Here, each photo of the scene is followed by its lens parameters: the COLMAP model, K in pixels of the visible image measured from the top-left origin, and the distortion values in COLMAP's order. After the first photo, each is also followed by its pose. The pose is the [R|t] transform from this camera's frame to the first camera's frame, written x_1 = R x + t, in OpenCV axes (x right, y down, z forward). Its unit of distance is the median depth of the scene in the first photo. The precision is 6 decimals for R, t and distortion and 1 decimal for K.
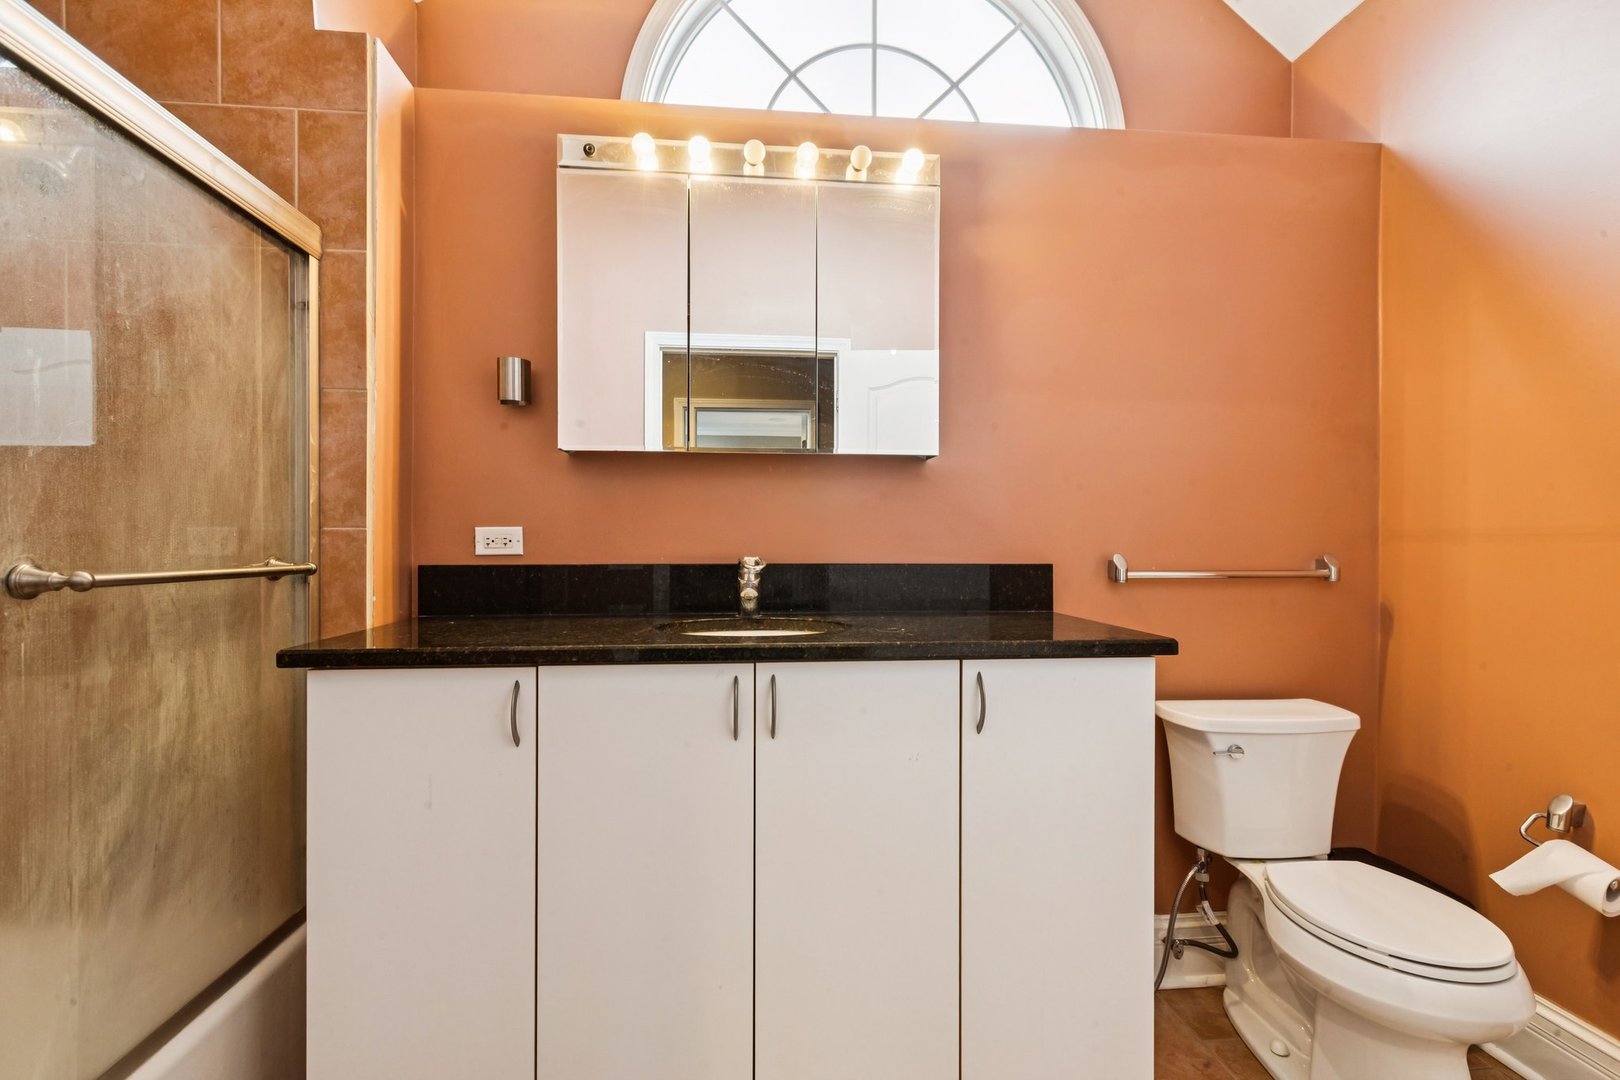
lens RADIAL K [[741.1, 0, 798.0], [0, 741.1, 542.1], [0, 0, 1]] dist [0.013497, 0.000240]
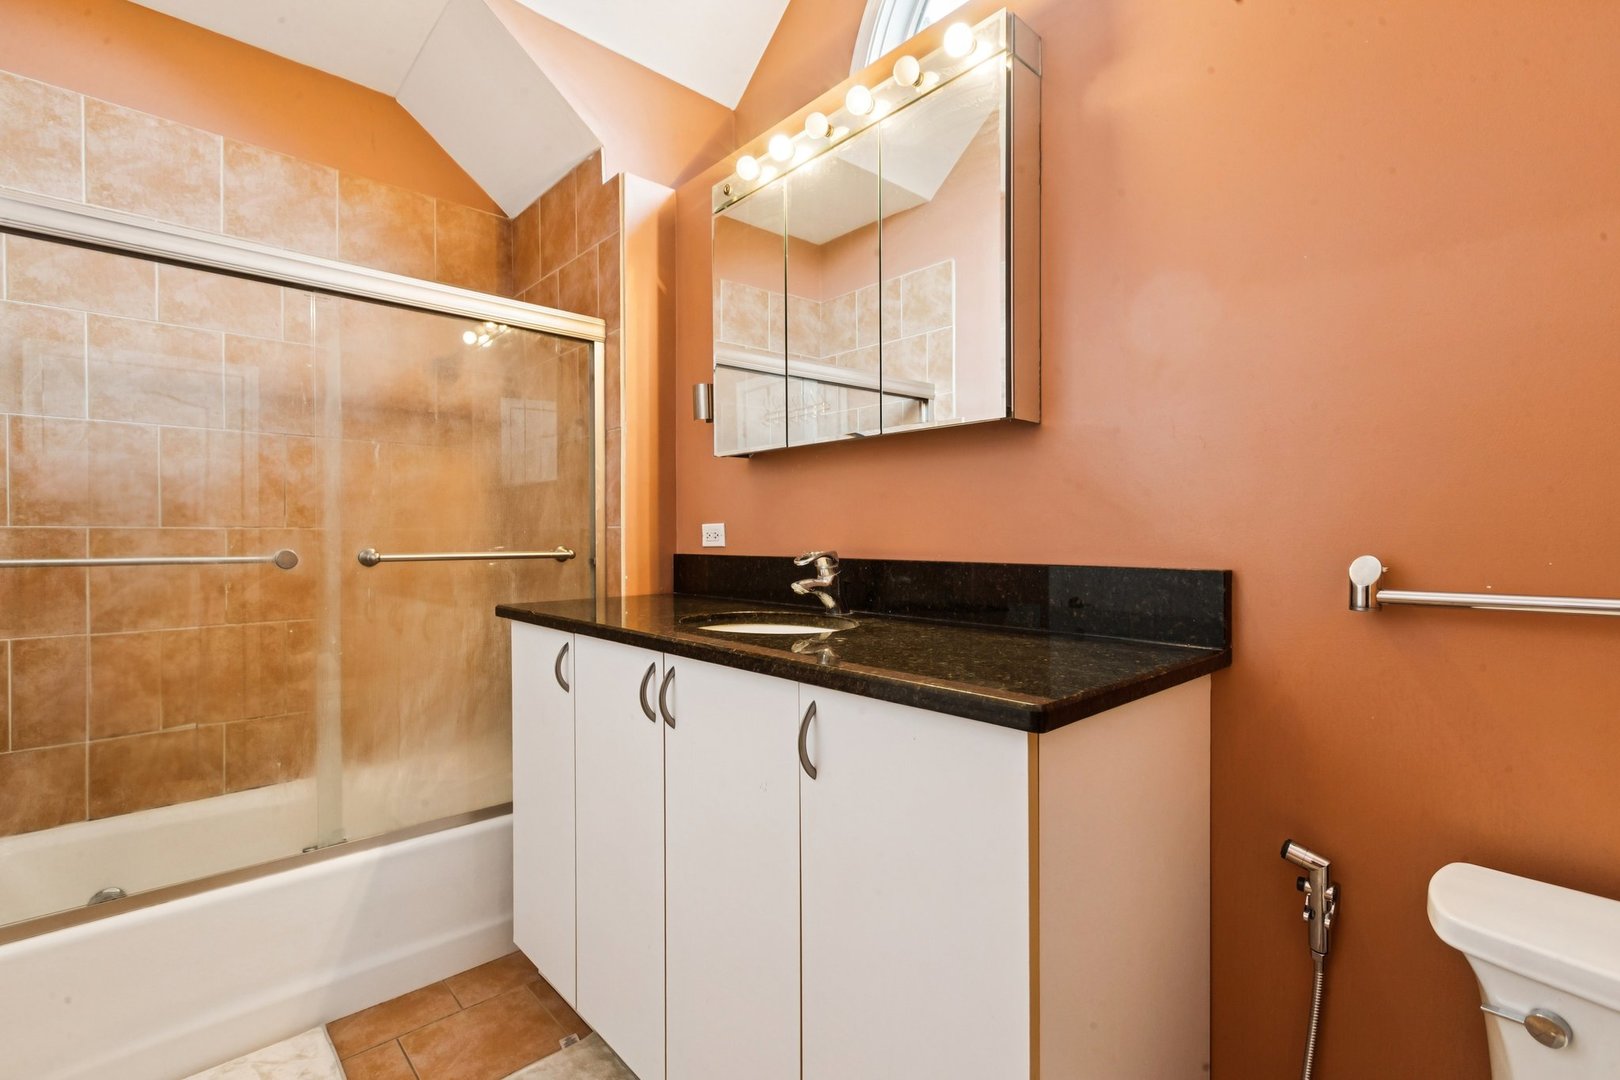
lens RADIAL K [[741.1, 0, 804.7], [0, 741.1, 536.7], [0, 0, 1]] dist [0.013497, 0.000240]
pose [[0.591346, -0.003172, -0.806411, 0.748533], [0.005921, 0.999982, 0.000409, 0.001748], [0.806396, -0.005017, 0.591355, 0.456577]]
